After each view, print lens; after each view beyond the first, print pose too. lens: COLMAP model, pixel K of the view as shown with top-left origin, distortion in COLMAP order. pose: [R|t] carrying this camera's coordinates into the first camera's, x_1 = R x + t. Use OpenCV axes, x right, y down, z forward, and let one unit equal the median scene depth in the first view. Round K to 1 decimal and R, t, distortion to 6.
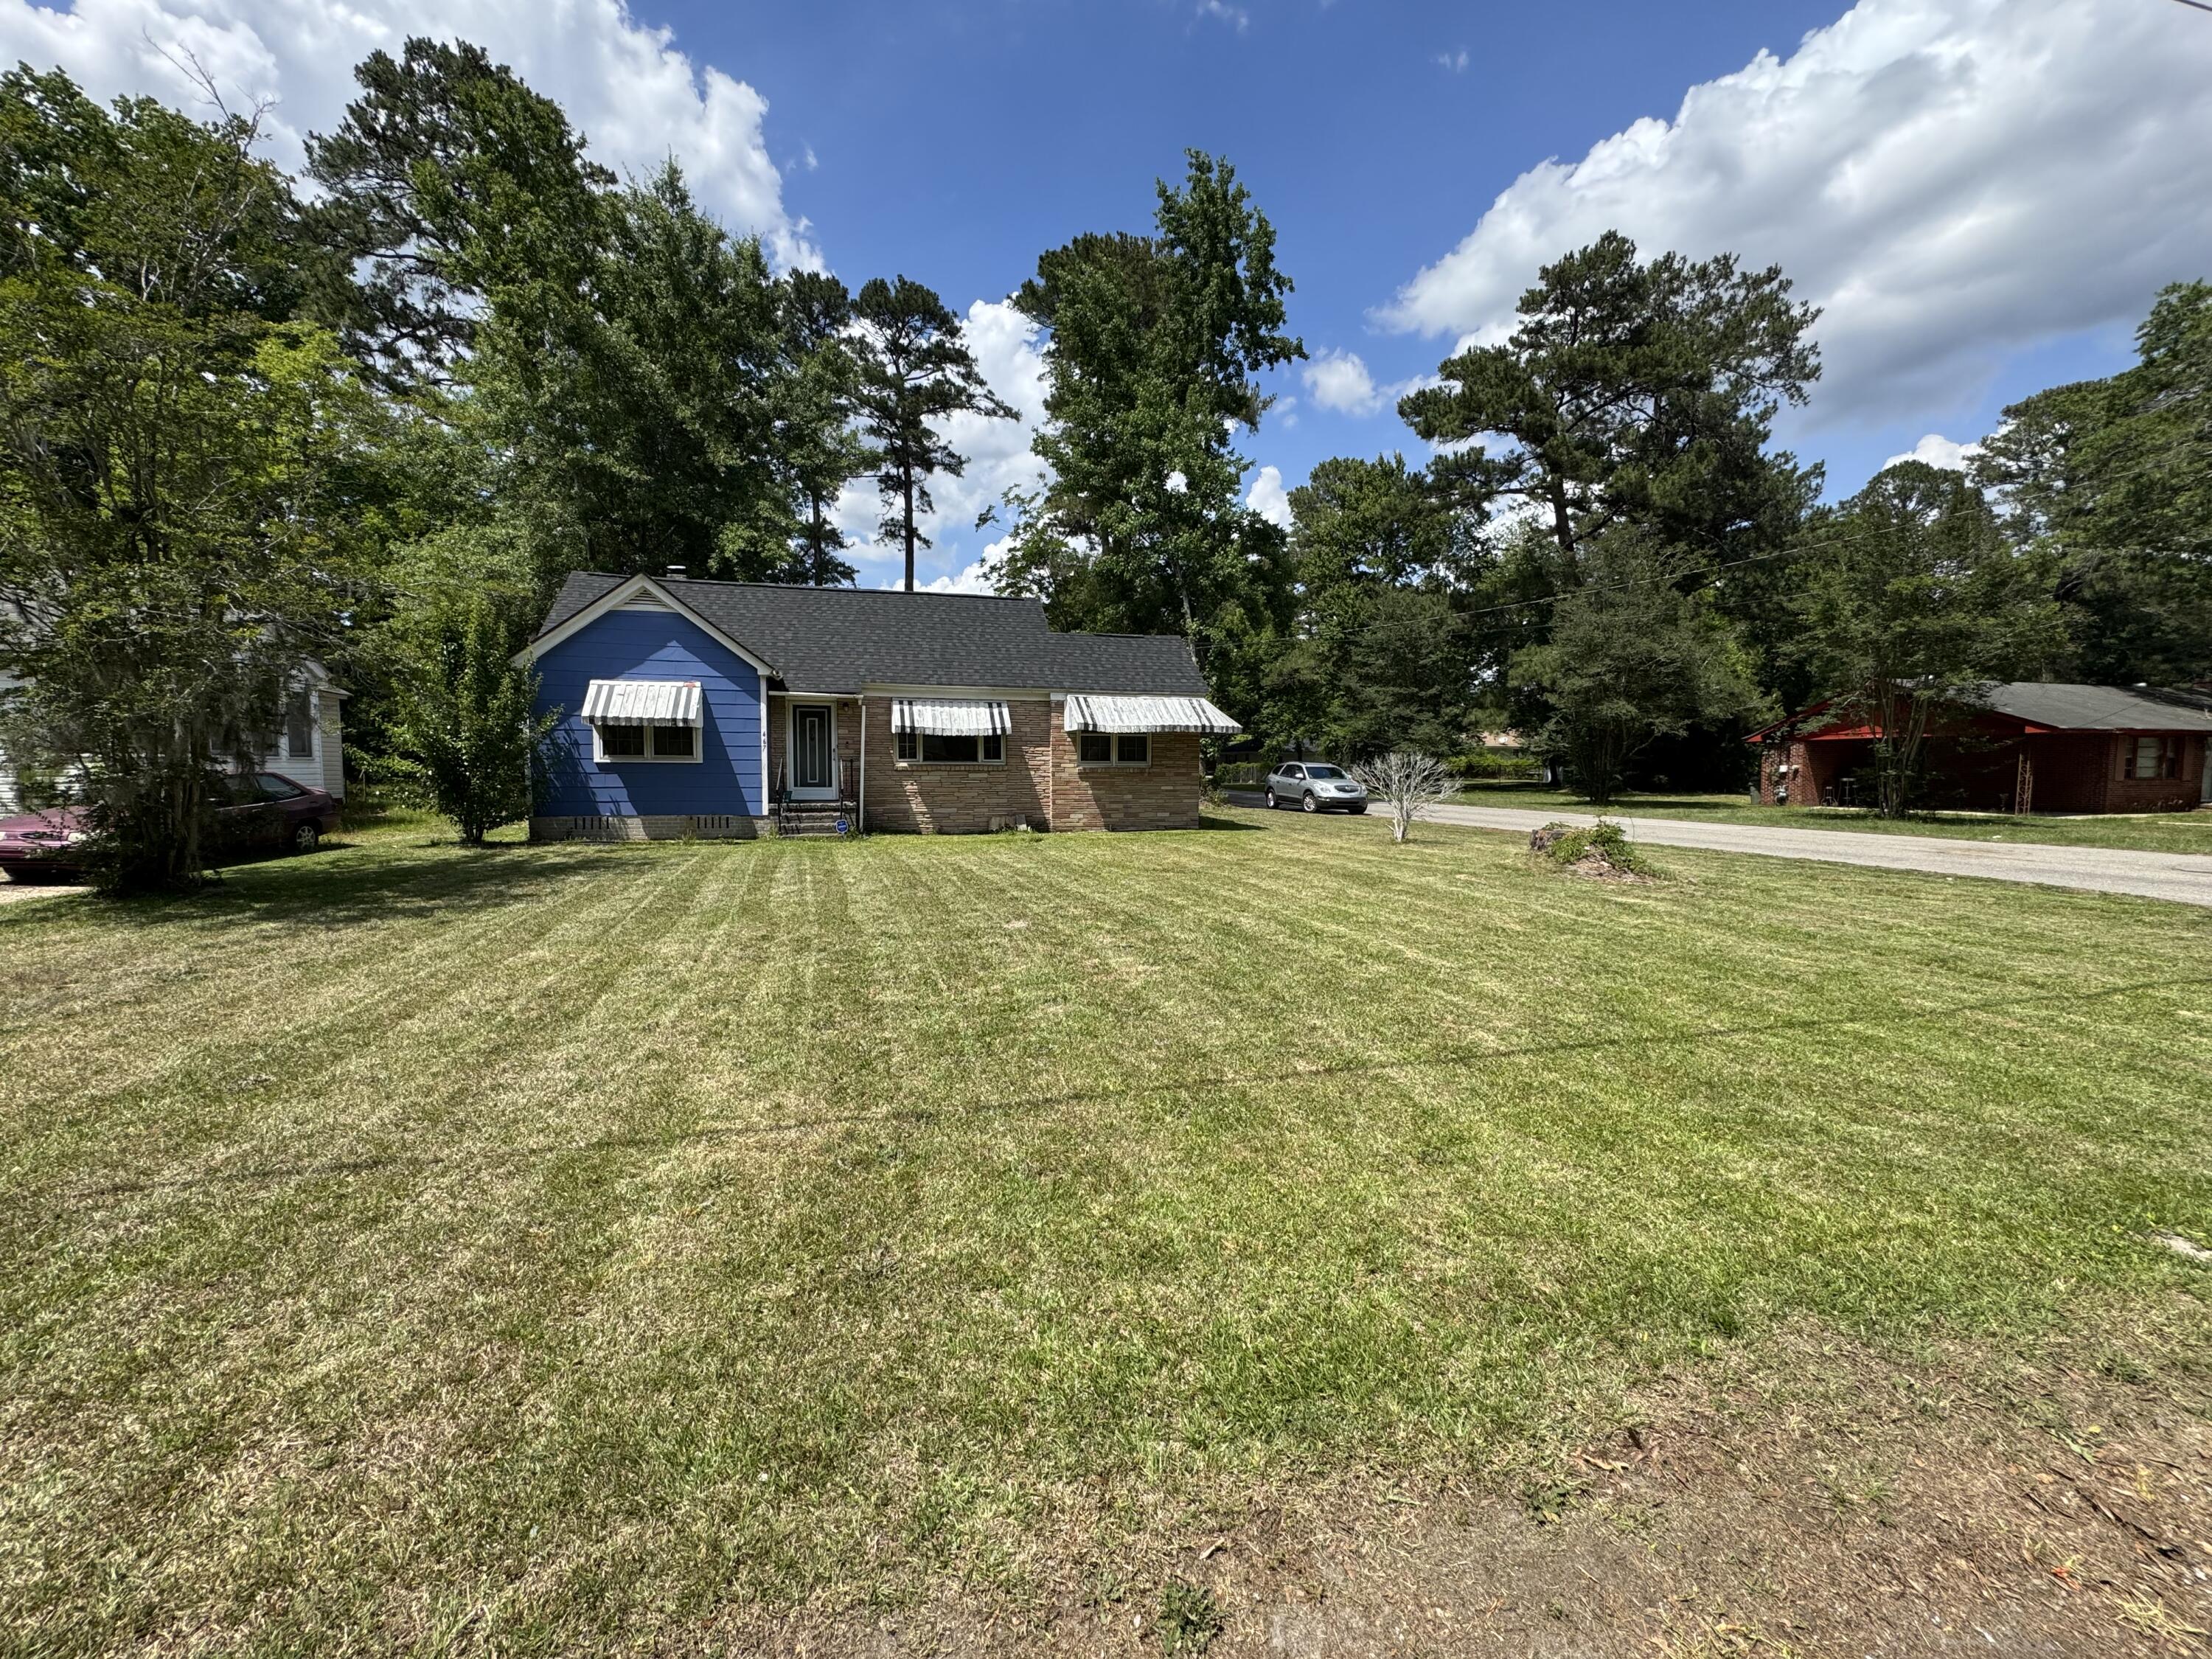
lens RADIAL K [[882.2, 0, 1106.0], [0, 882.2, 829.5], [0, 0, 1]] dist [0.000896, -0.000168]
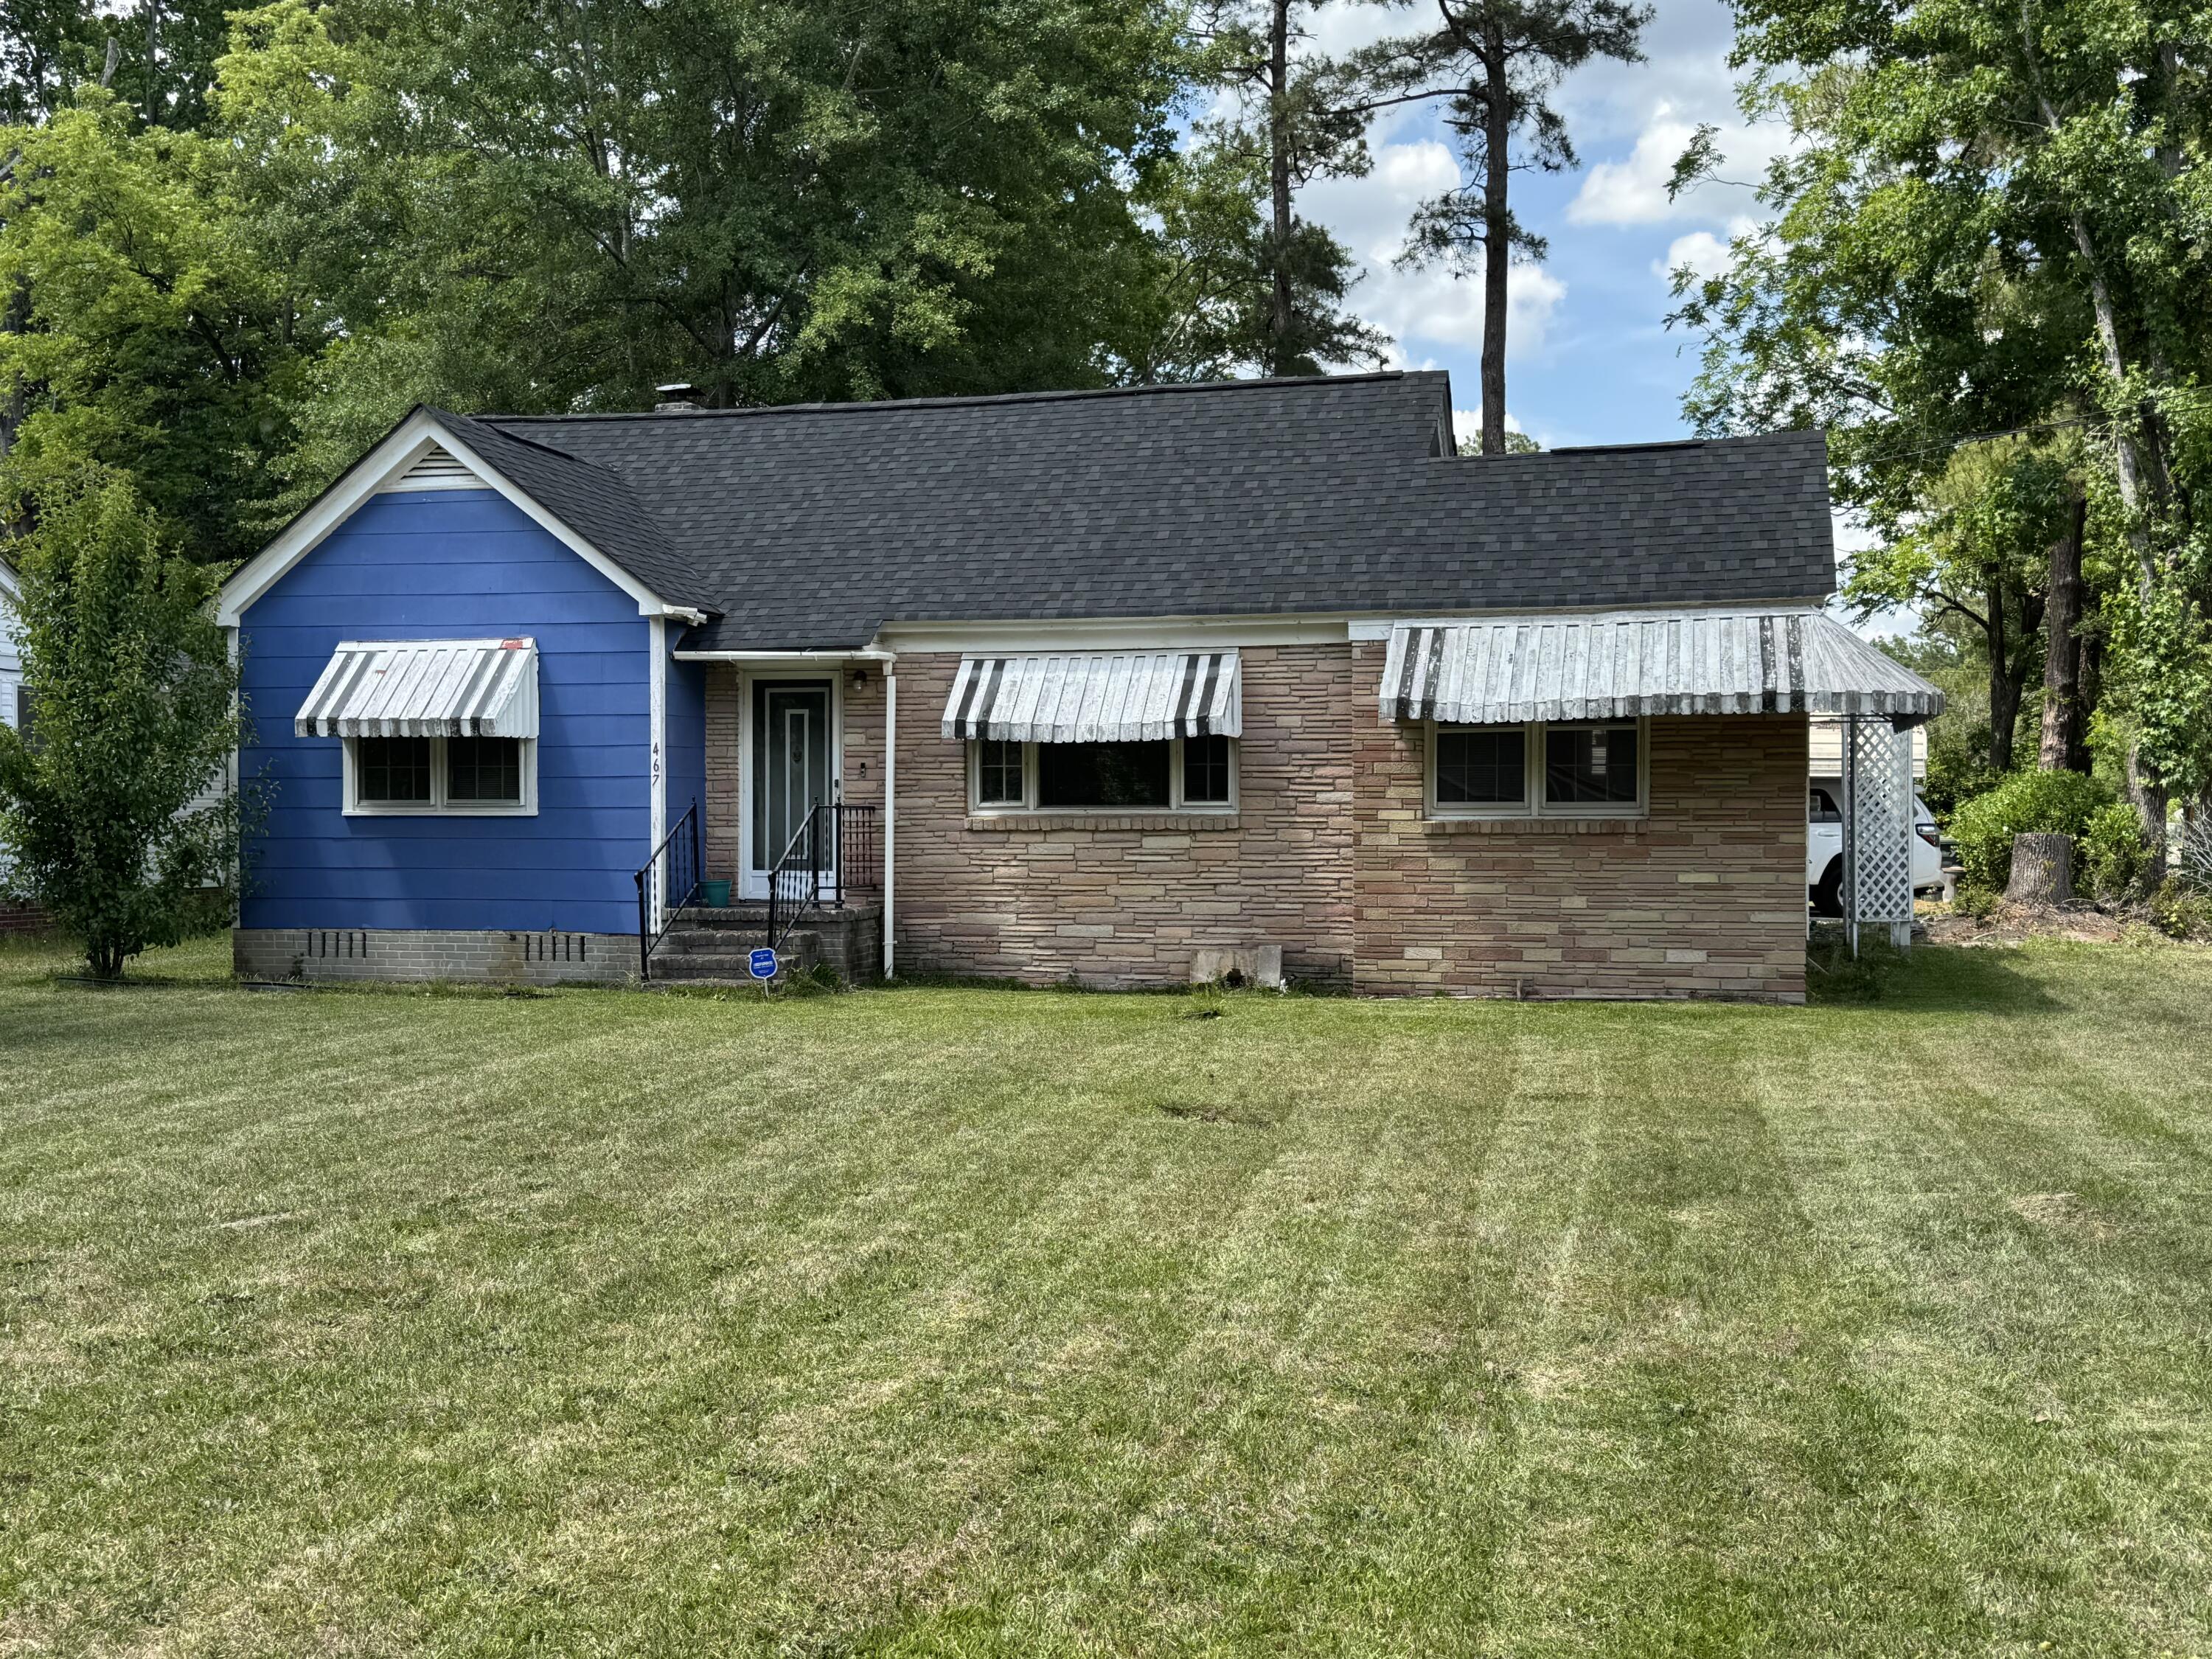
lens RADIAL K [[2273.4, 0, 1106.0], [0, 2273.4, 829.5], [0, 0, 1]] dist [0.115302, 0.005650]
pose [[0.865879, -0.005854, -0.500219, 0.337963], [-0.029264, 0.997626, -0.062332, -0.003957], [0.499396, 0.068611, 0.863653, 0.125253]]
